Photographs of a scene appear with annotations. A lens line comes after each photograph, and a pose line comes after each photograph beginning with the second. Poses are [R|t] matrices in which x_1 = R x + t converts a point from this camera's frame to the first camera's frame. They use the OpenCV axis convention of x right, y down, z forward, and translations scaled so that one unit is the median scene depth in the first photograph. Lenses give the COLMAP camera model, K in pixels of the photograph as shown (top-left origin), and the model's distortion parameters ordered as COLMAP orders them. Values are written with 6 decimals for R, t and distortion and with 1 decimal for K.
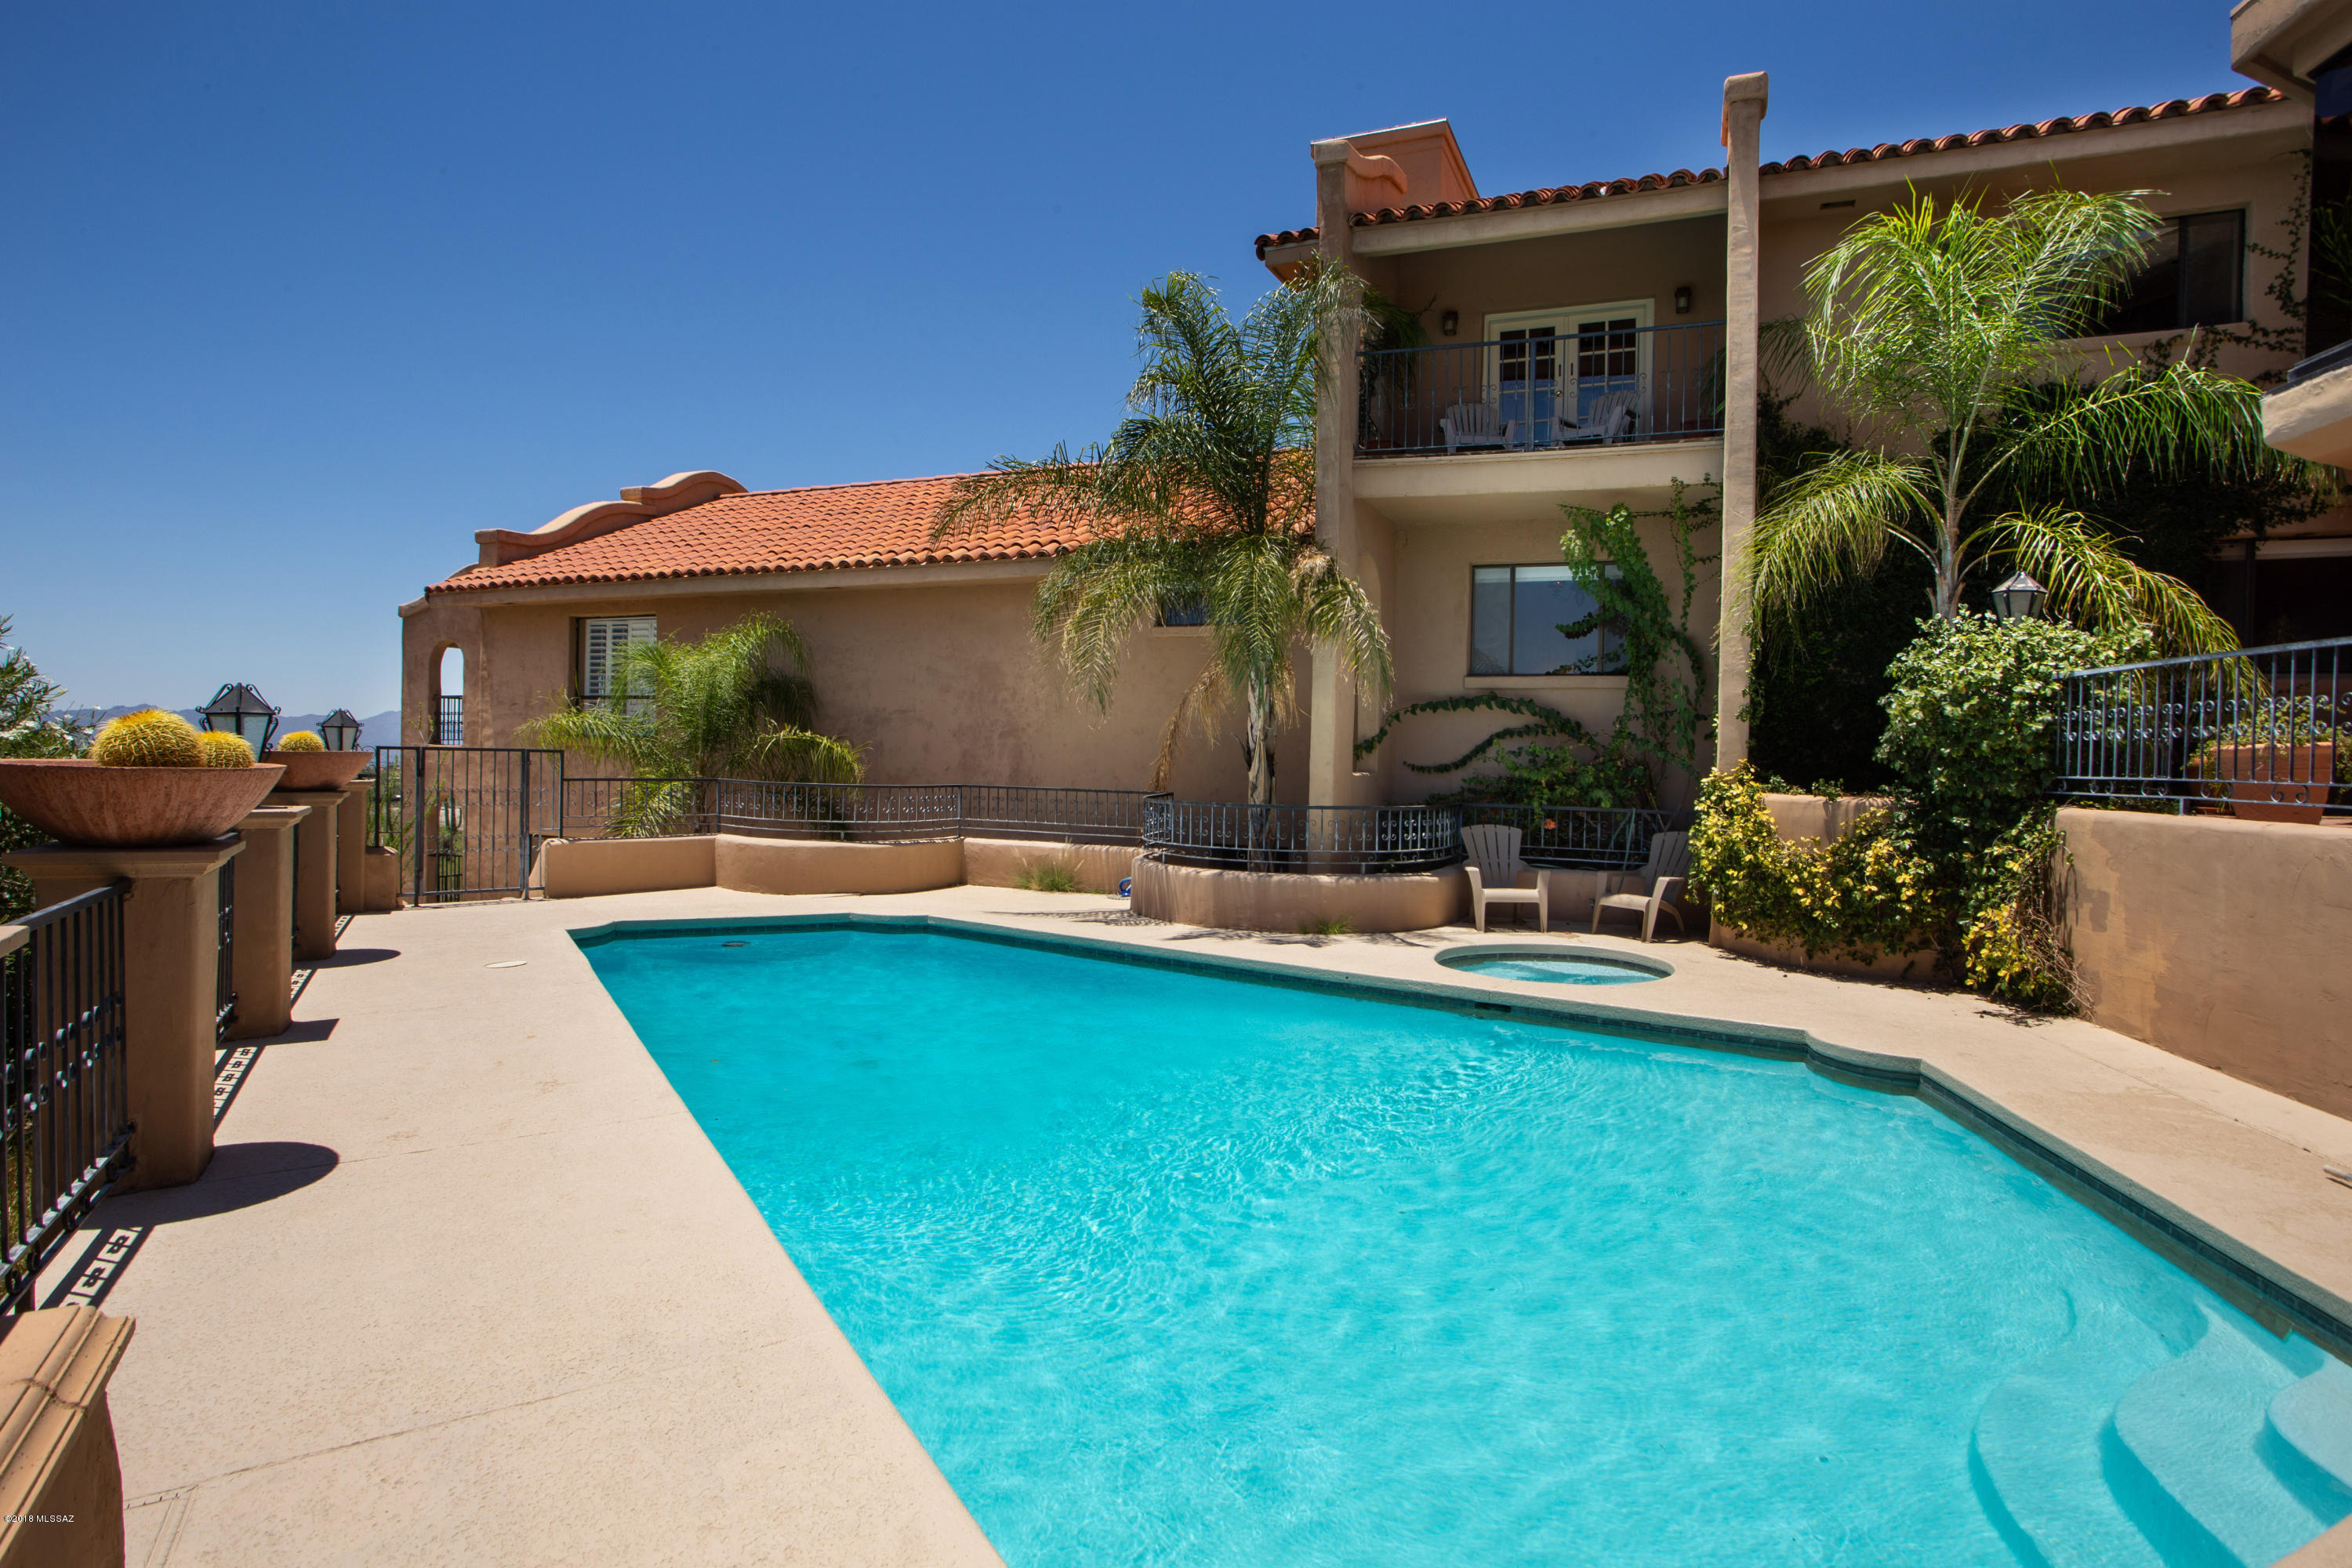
lens RADIAL K [[1264.1, 0, 1103.9], [0, 1264.1, 783.5], [0, 0, 1]] dist [-0.081571, 0.043534]
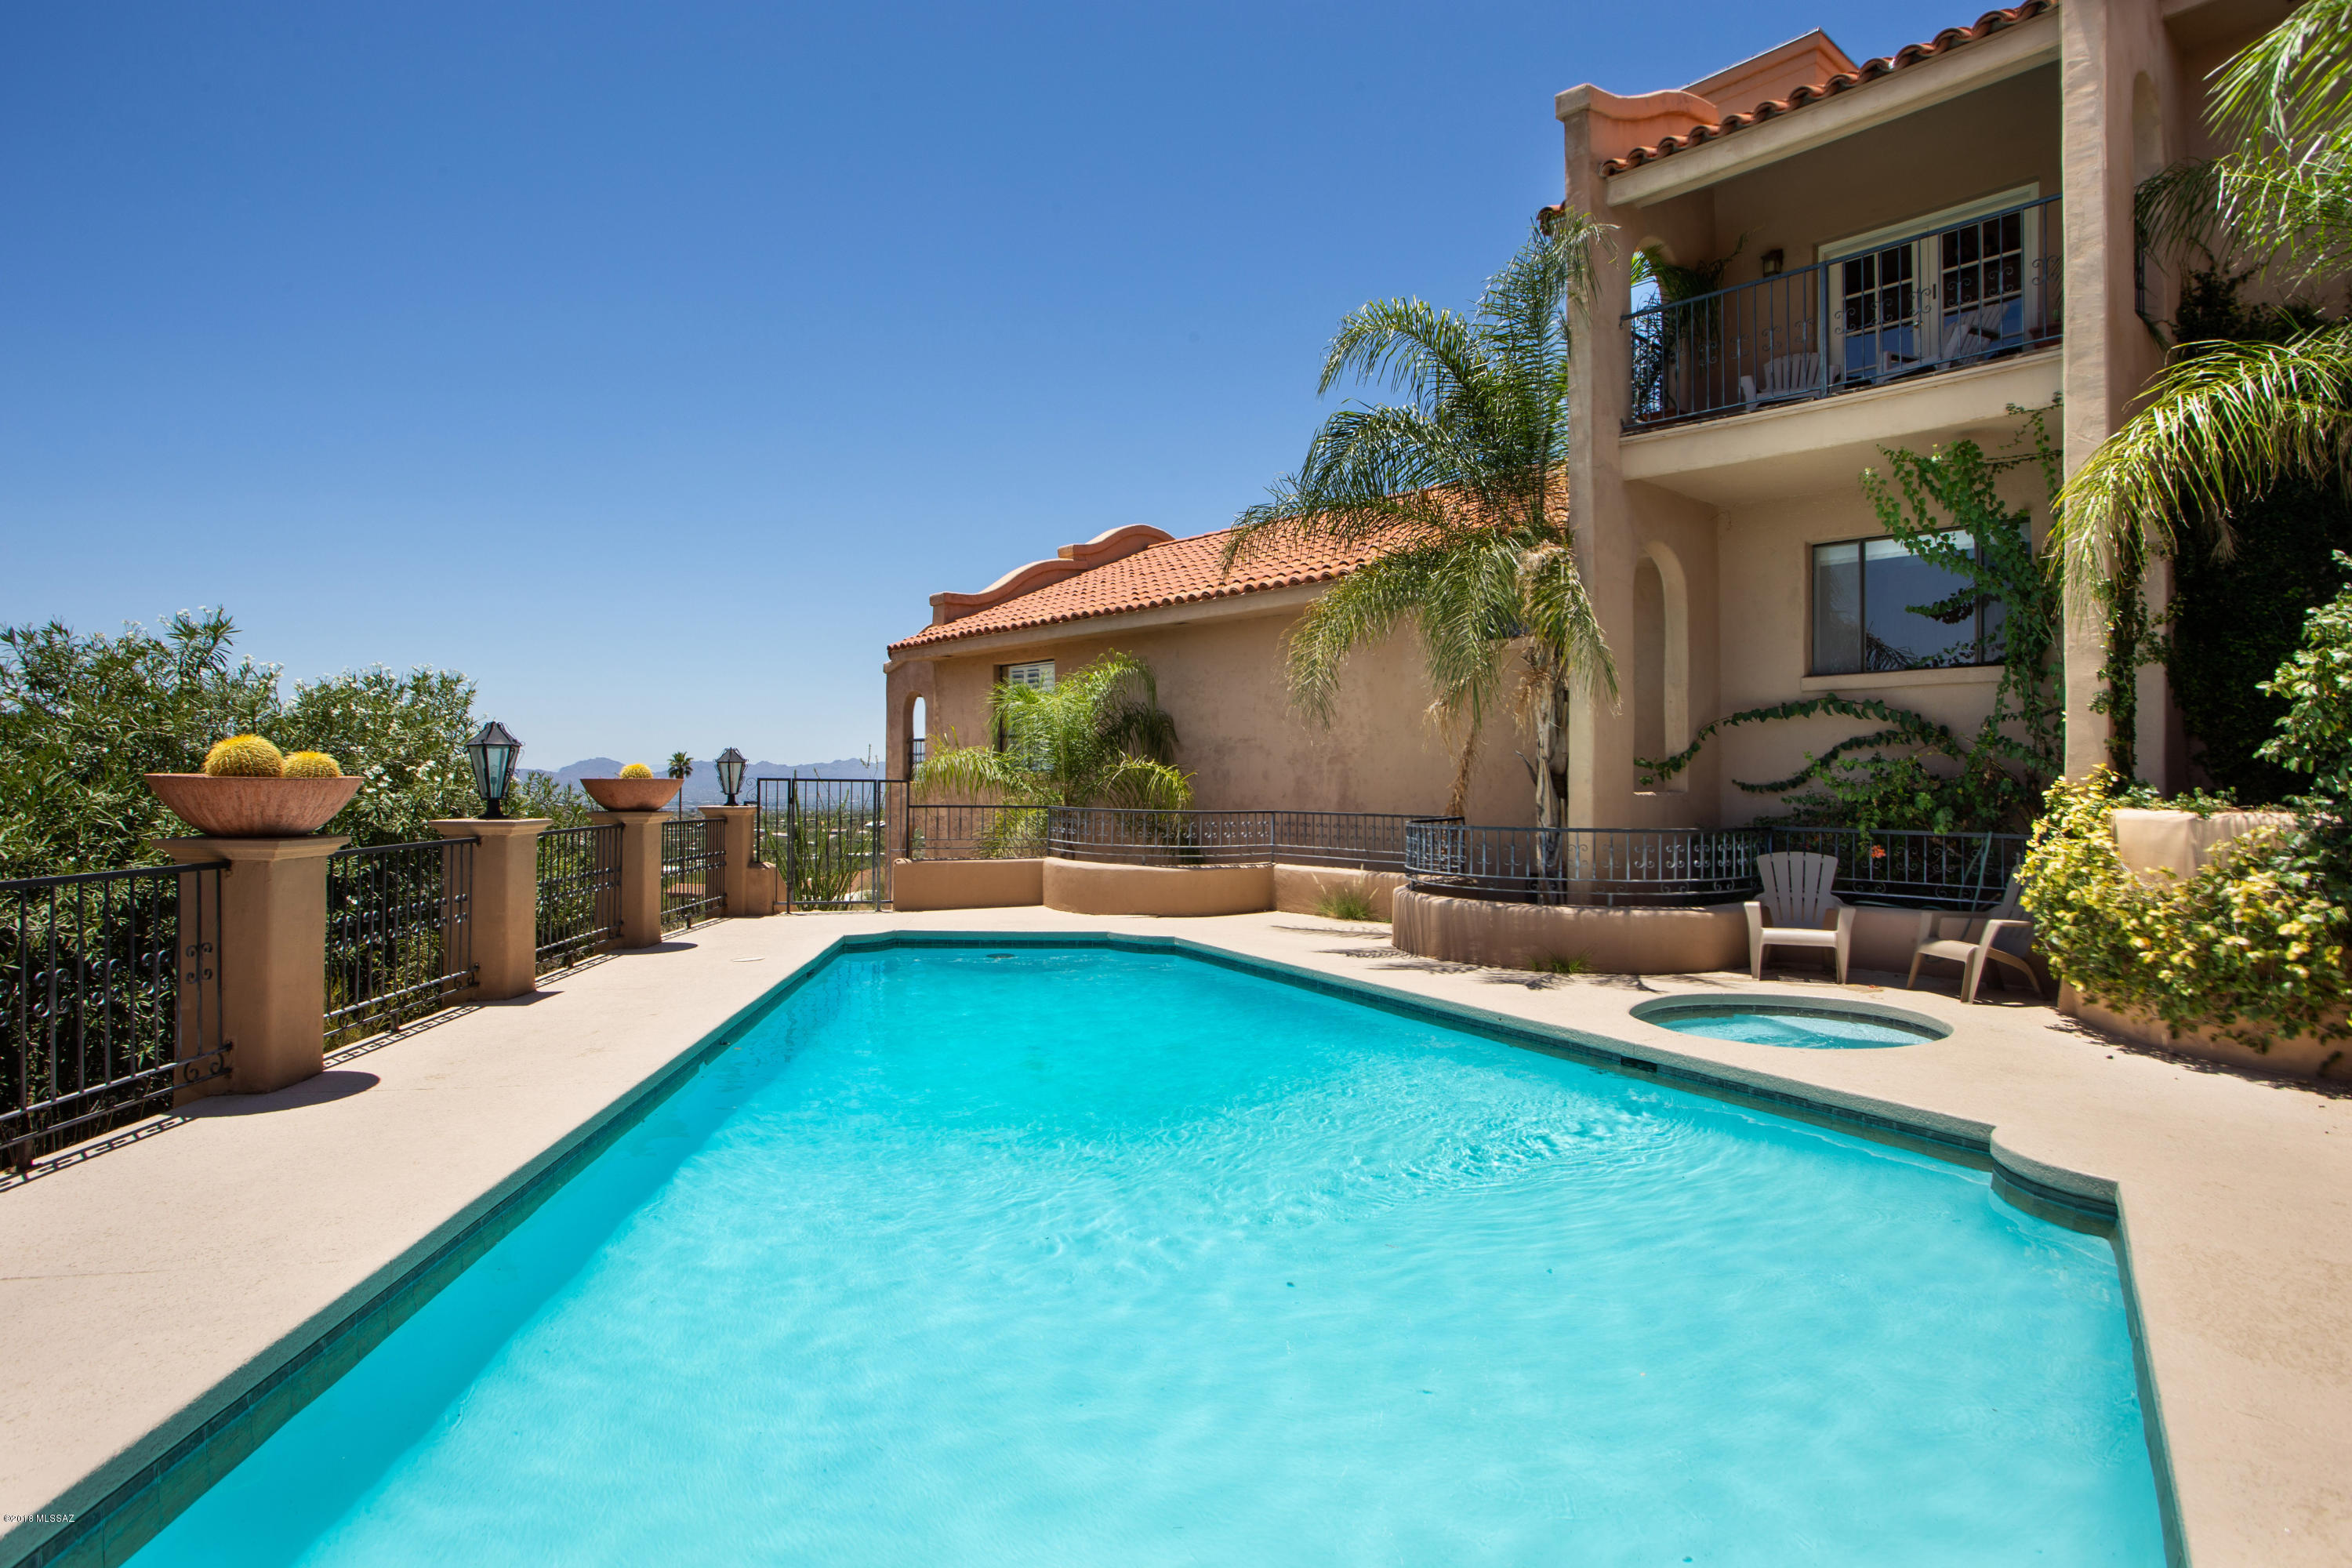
lens RADIAL K [[1246.6, 0, 1193.9], [0, 1246.6, 783.3], [0, 0, 1]] dist [-0.071011, 0.040272]
pose [[0.904185, -0.014031, -0.426912, 0.292281], [-0.000372, 0.999434, -0.033635, 0.014625], [0.427142, 0.030571, 0.903668, 0.094371]]
